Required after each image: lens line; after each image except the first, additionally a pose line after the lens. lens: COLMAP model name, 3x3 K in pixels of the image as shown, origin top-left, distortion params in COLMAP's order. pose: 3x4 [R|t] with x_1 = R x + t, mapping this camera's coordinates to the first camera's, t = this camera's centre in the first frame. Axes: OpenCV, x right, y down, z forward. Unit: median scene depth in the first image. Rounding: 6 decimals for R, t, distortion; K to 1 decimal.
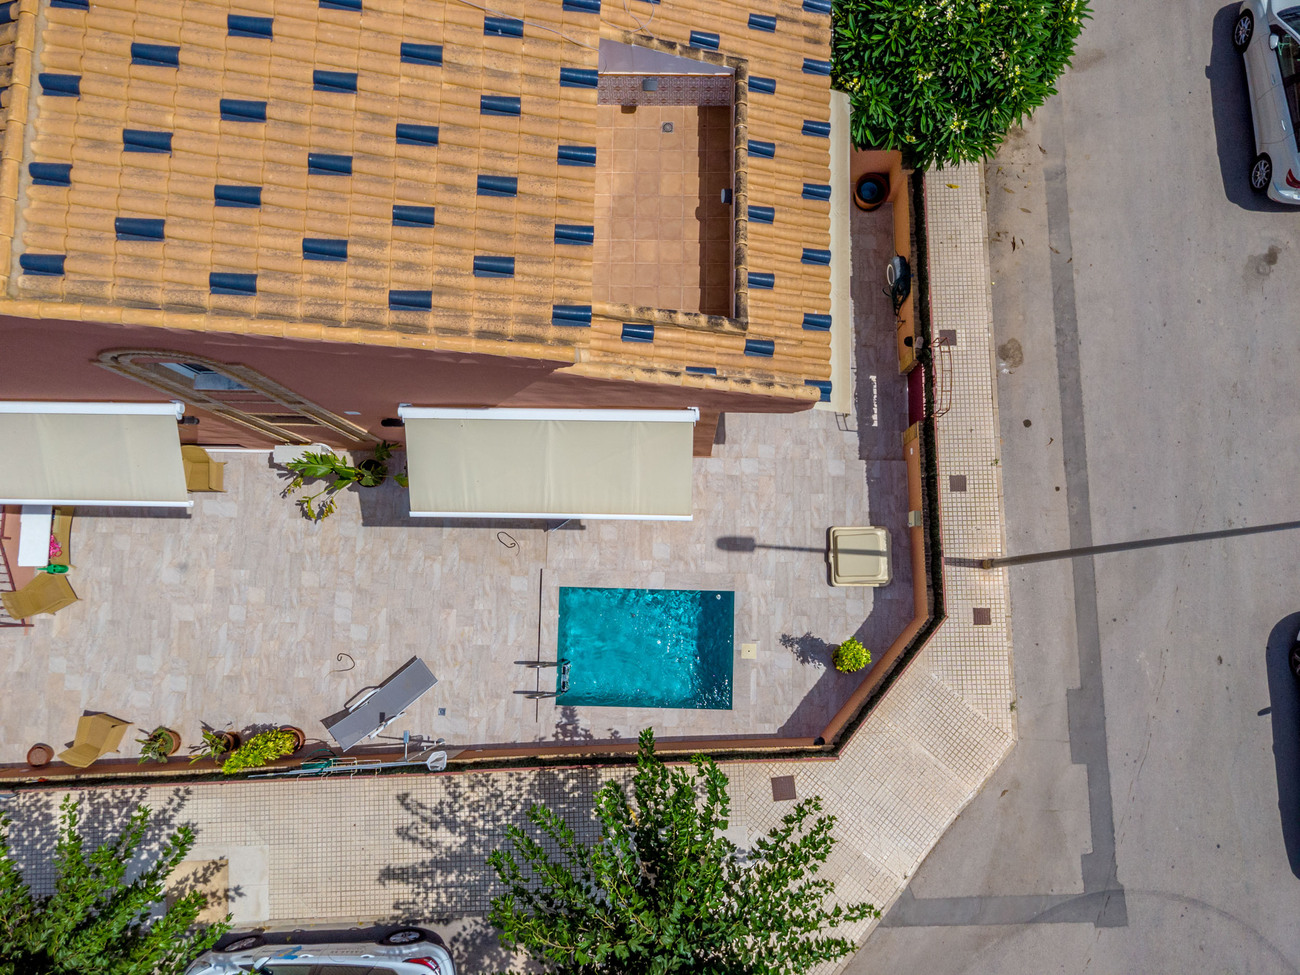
lens RADIAL K [[955.2, 0, 650.0], [0, 955.2, 487.5], [0, 0, 1]] dist [0.009197, 0.006876]
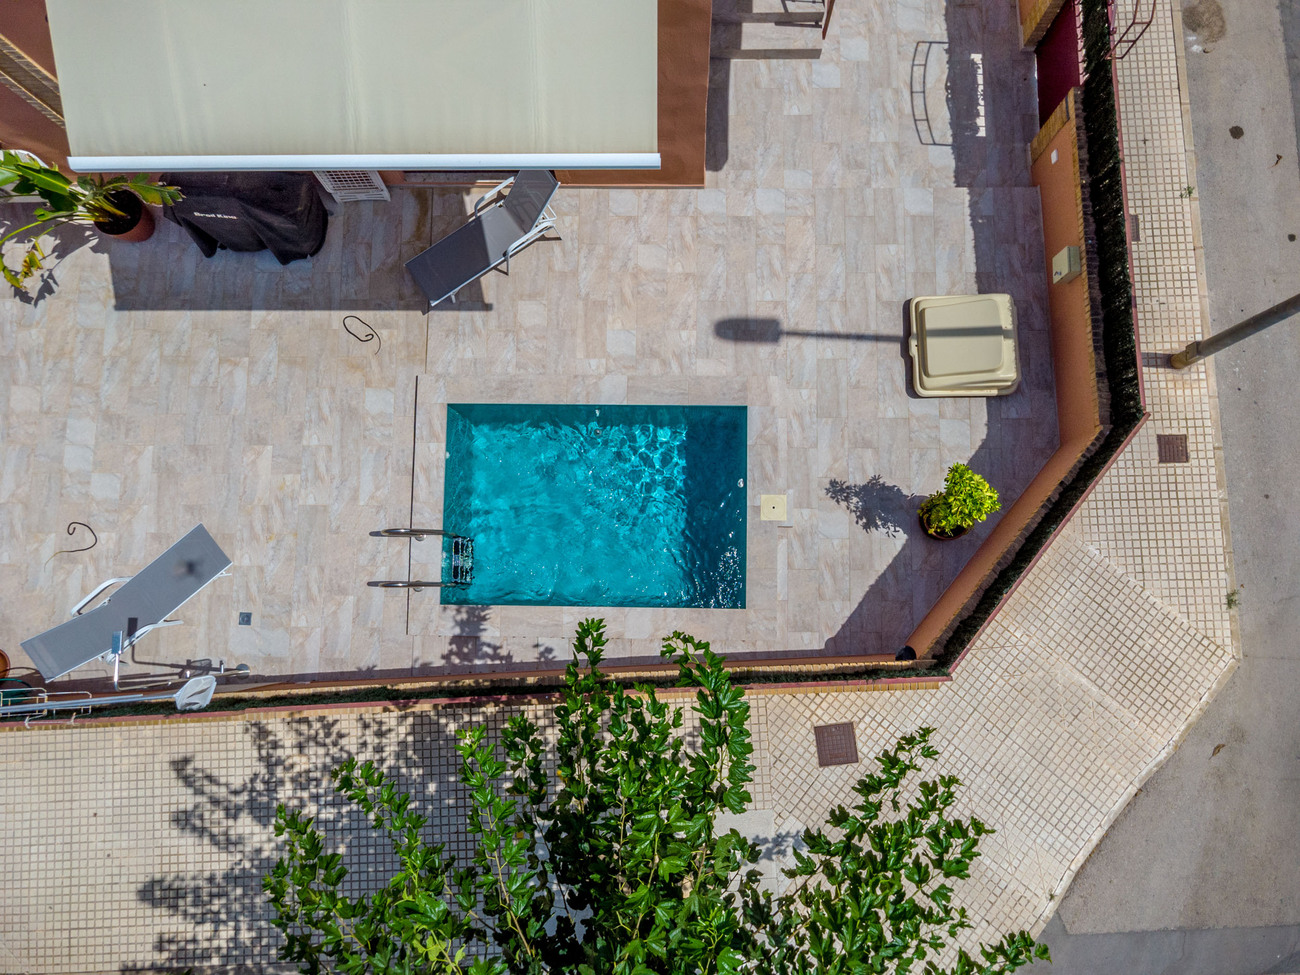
lens RADIAL K [[934.2, 0, 648.2], [0, 934.2, 493.6], [0, 0, 1]] dist [0.024499, -0.021750]
pose [[0.999872, -0.012179, -0.010421, 0.033548], [0.012237, 0.999910, 0.005516, 0.157578], [0.010353, -0.005642, 0.999930, 0.430982]]
